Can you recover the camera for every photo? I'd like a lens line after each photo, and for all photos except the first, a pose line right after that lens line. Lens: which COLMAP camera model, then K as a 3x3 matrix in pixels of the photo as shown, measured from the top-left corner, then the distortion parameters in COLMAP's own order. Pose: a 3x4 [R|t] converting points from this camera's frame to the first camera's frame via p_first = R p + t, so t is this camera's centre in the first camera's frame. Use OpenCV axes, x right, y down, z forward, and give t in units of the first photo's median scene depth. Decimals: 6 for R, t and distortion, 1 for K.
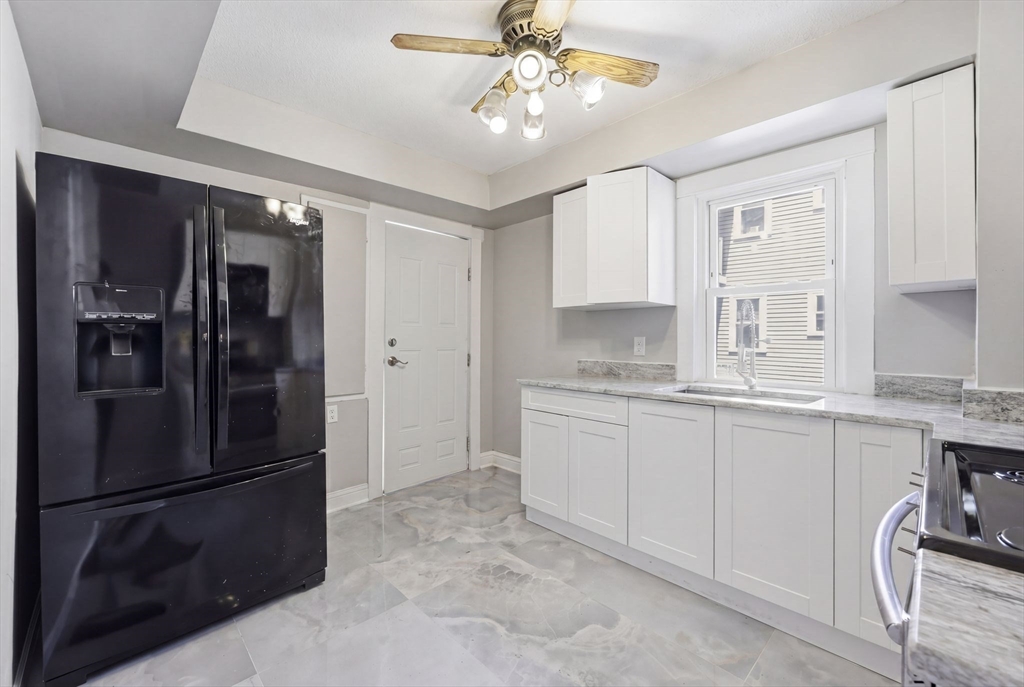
lens RADIAL K [[420.9, 0, 515.3], [0, 420.9, 339.0], [0, 0, 1]] dist [0.001185, 0.000563]
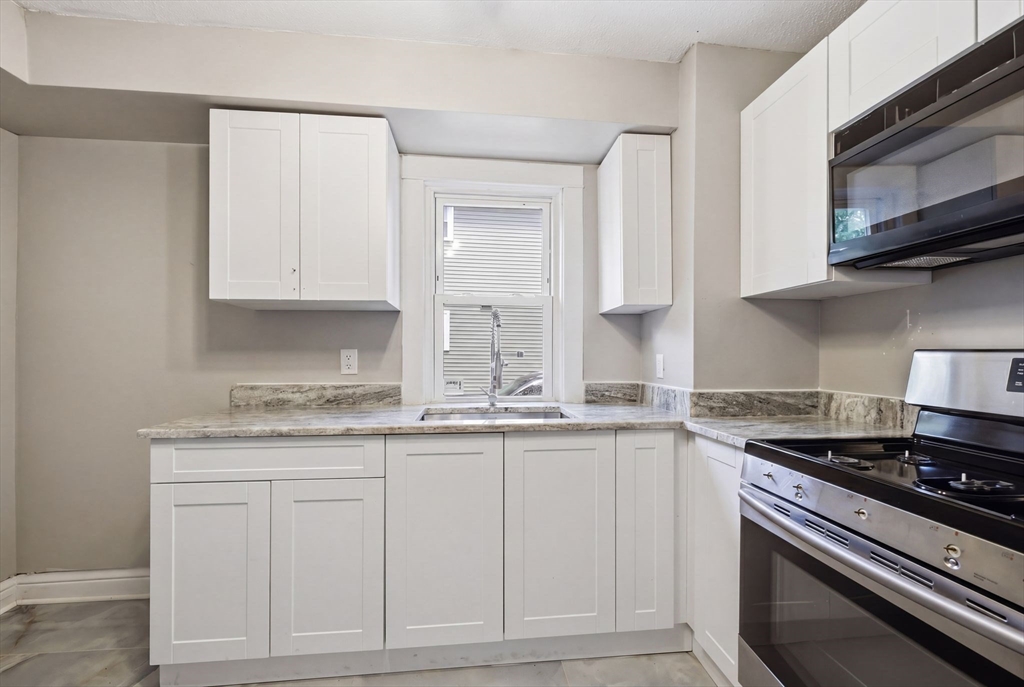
lens RADIAL K [[420.9, 0, 506.3], [0, 420.9, 354.2], [0, 0, 1]] dist [0.001185, 0.000563]
pose [[0.618526, -0.001486, 0.785763, -0.143733], [0.000528, 0.999999, 0.001476, 0.003030], [-0.785764, -0.000499, 0.618526, 0.382699]]
